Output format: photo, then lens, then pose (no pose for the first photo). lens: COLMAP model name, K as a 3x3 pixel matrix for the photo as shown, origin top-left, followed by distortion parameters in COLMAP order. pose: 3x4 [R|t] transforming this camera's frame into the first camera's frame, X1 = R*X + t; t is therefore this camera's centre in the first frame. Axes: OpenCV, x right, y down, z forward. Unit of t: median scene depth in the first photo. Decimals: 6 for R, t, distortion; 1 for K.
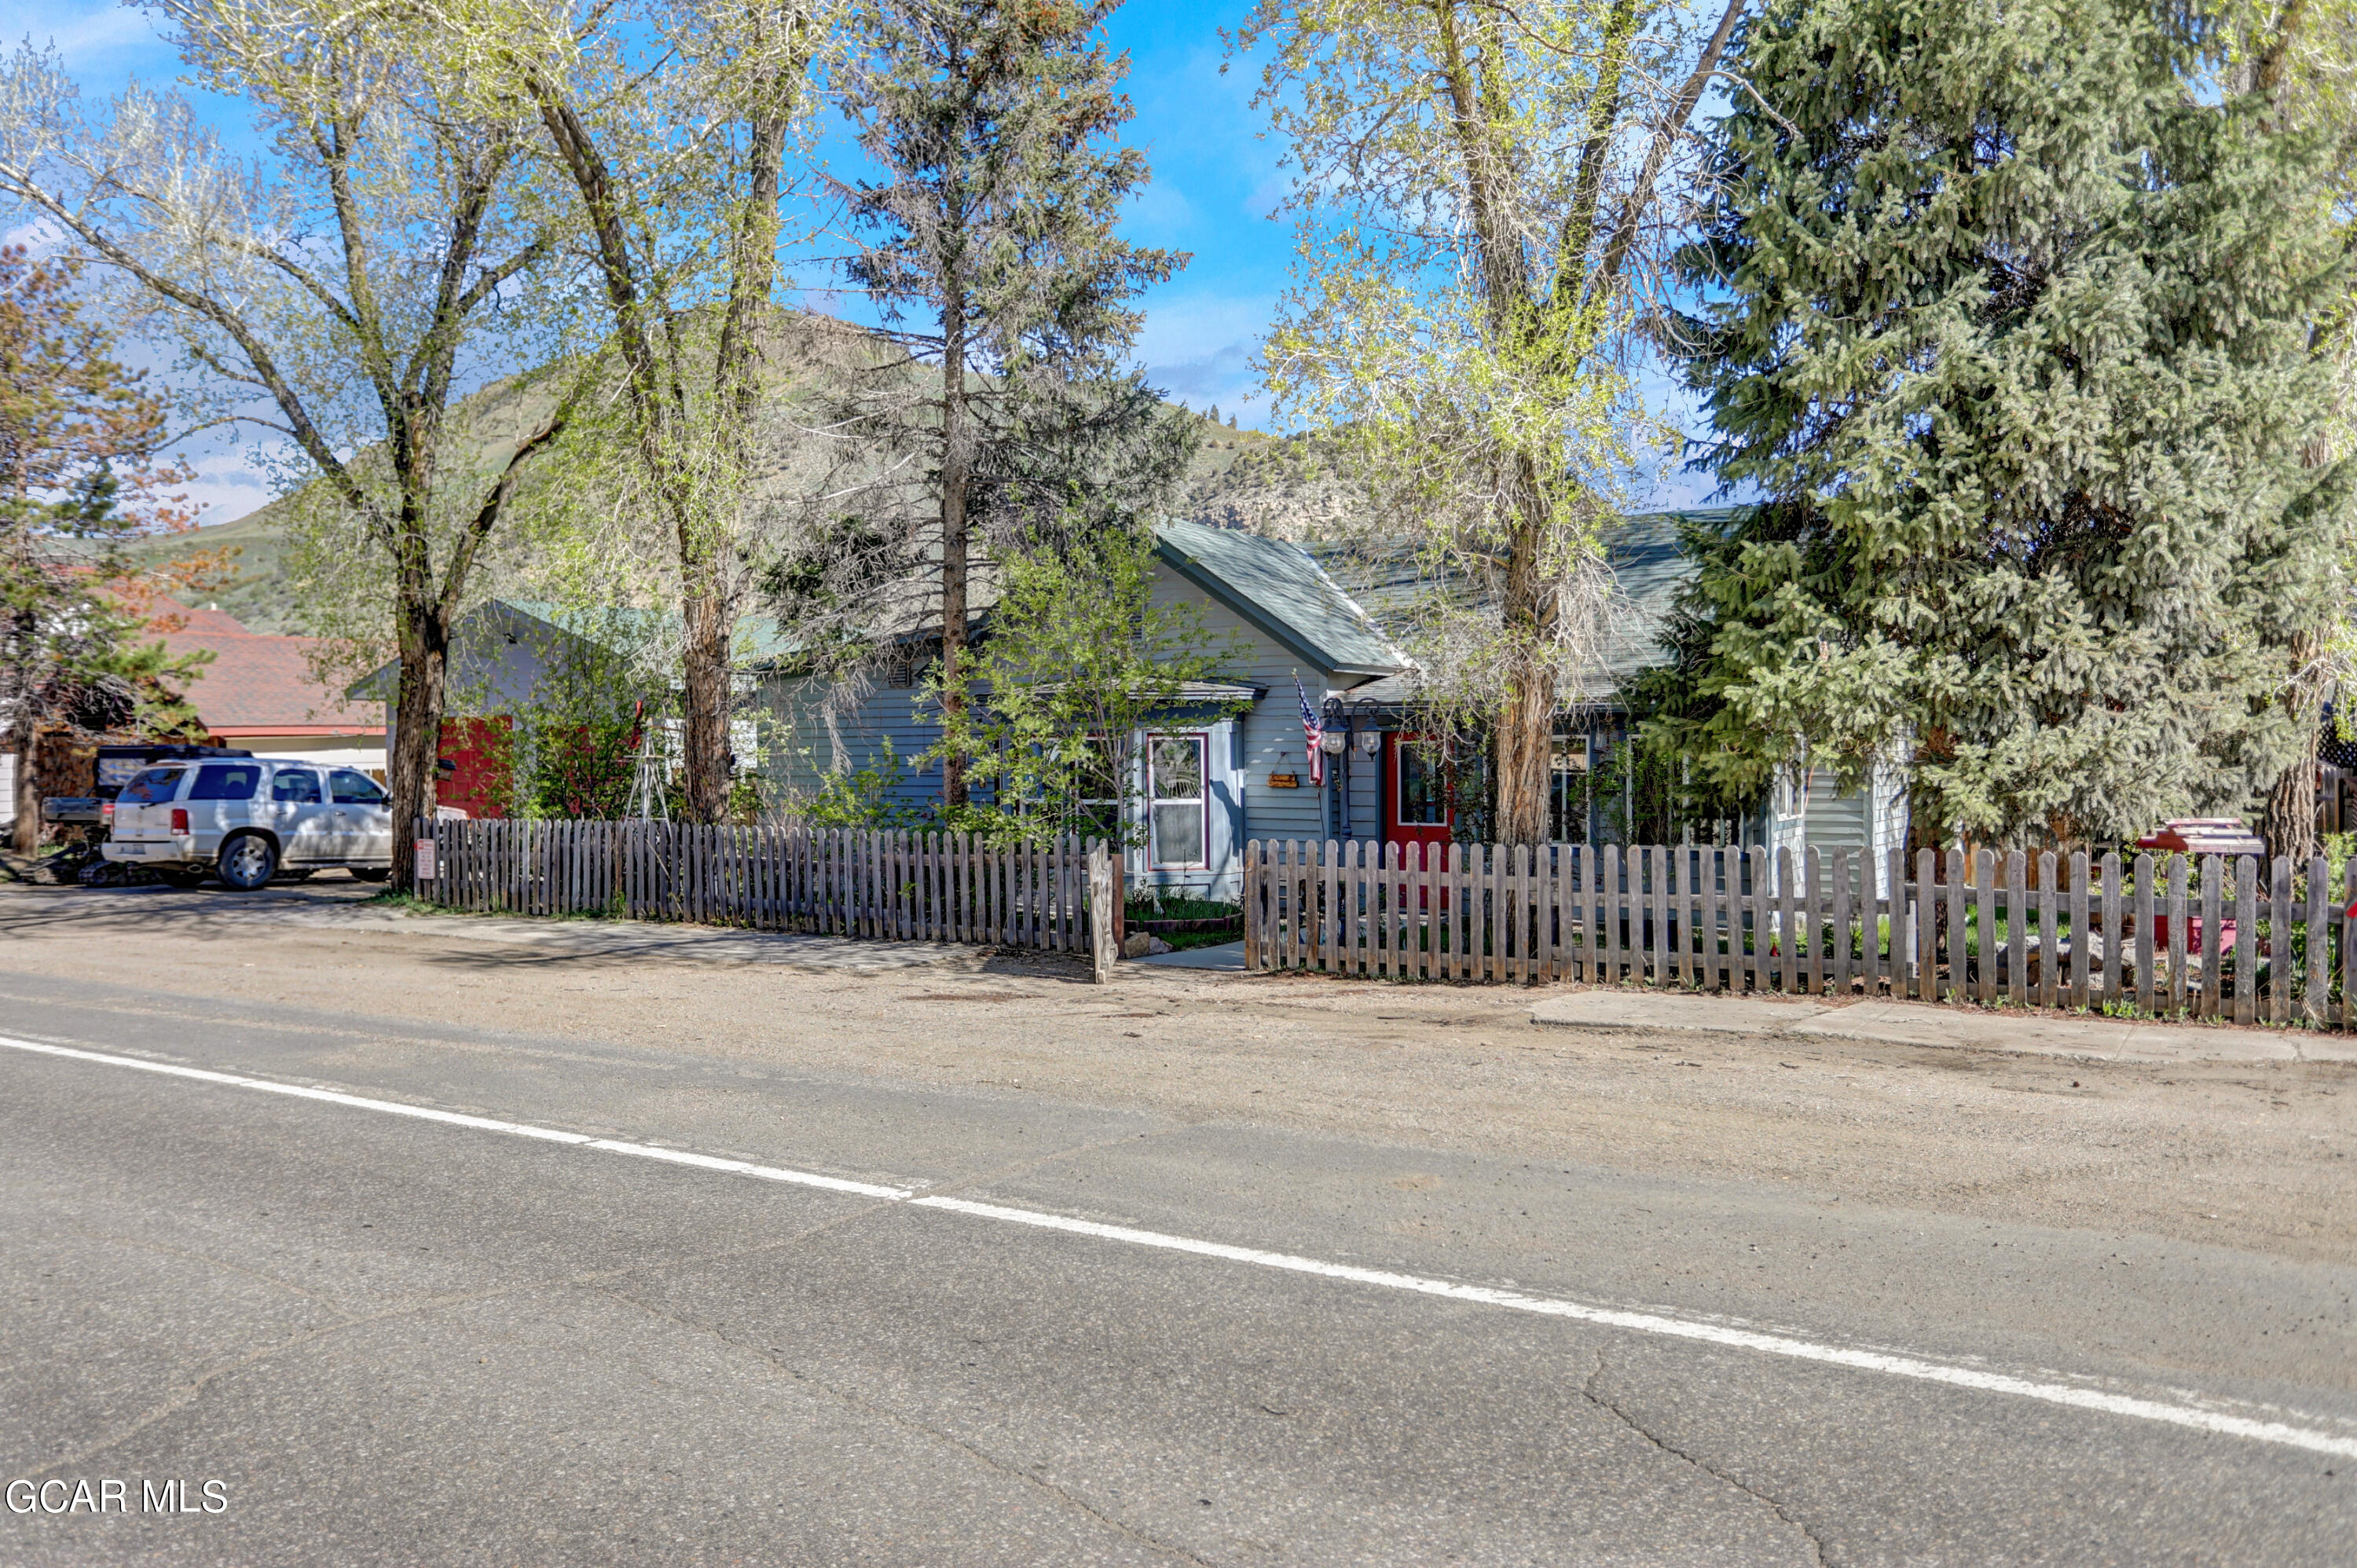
lens RADIAL K [[1888.2, 0, 1178.5], [0, 1888.2, 784.0], [0, 0, 1]] dist [-0.045863, 0.089085]
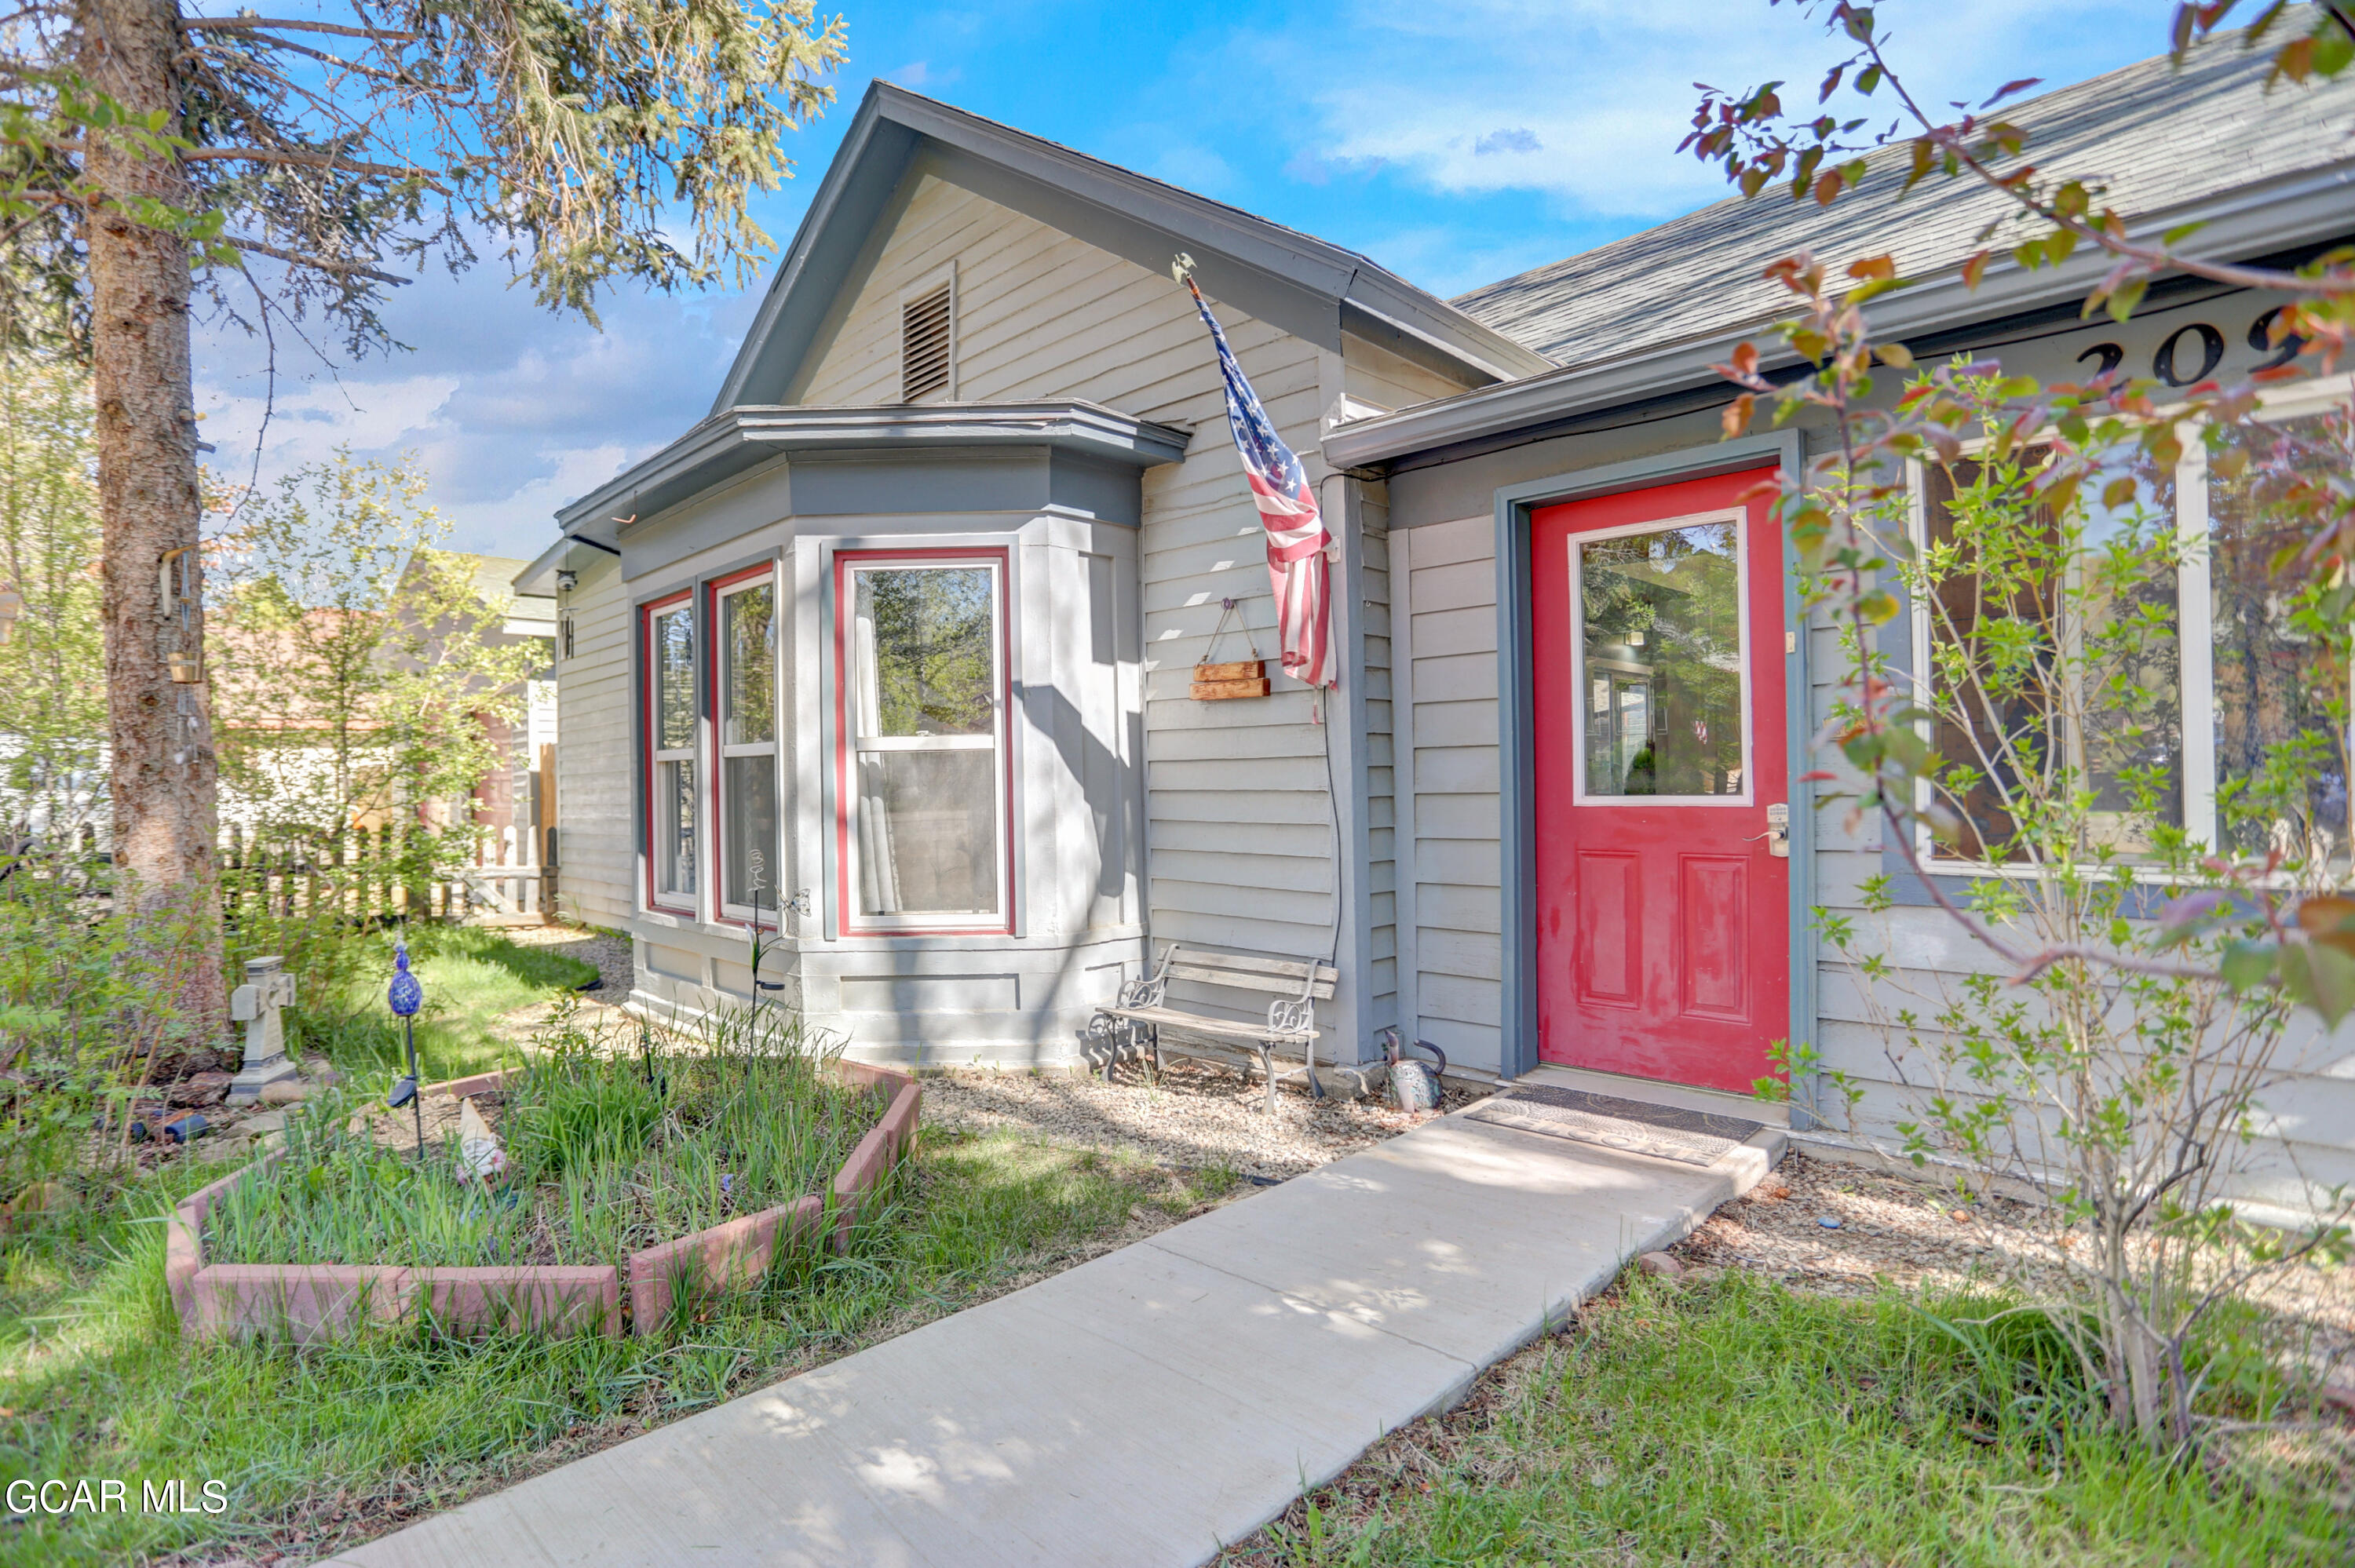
lens RADIAL K [[1138.9, 0, 1177.5], [0, 1138.9, 784.0], [0, 0, 1]] dist [0.000016, -0.000003]
pose [[0.984652, -0.002115, -0.174515, 0.127205], [-0.000186, 0.999913, -0.013169, 0.030307], [0.174527, 0.012999, 0.984567, 1.210892]]
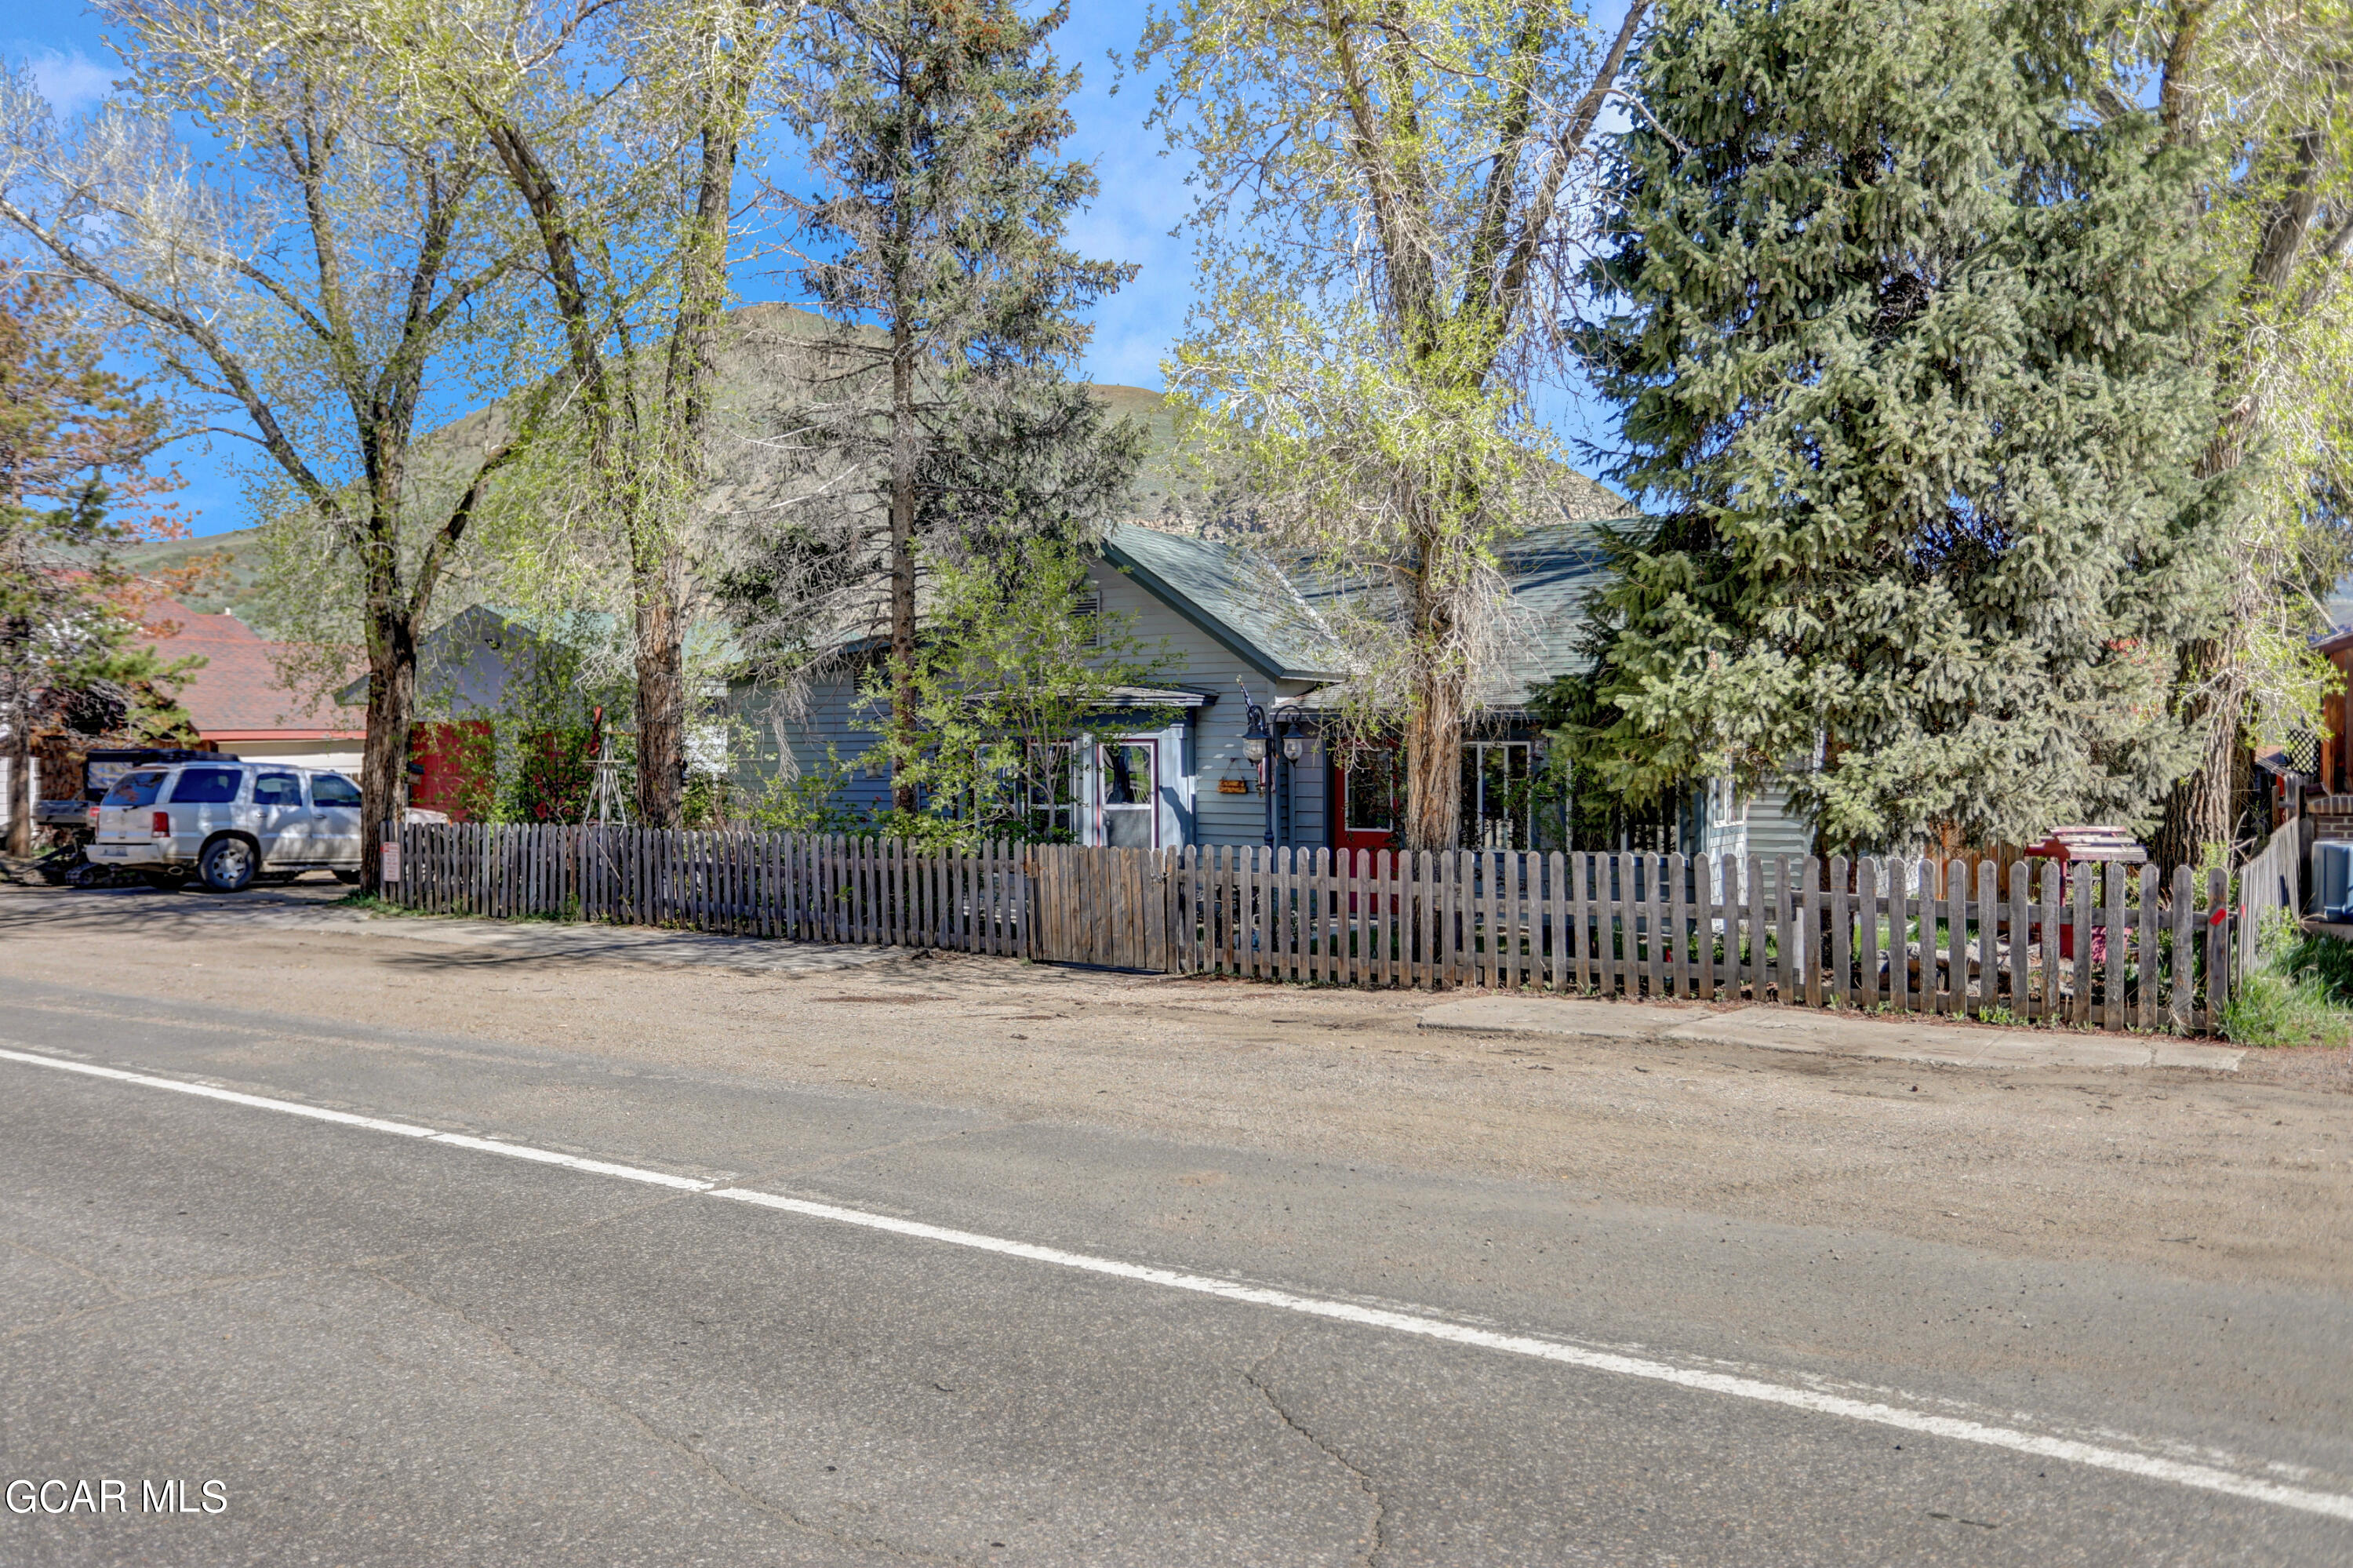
lens RADIAL K [[1896.3, 0, 1170.3], [0, 1896.3, 777.7], [0, 0, 1]] dist [-0.054790, 0.110953]
pose [[0.999781, 0.001622, -0.020865, 0.066080], [-0.001731, 0.999985, -0.005225, -0.001543], [0.020856, 0.005260, 0.999769, -0.019992]]
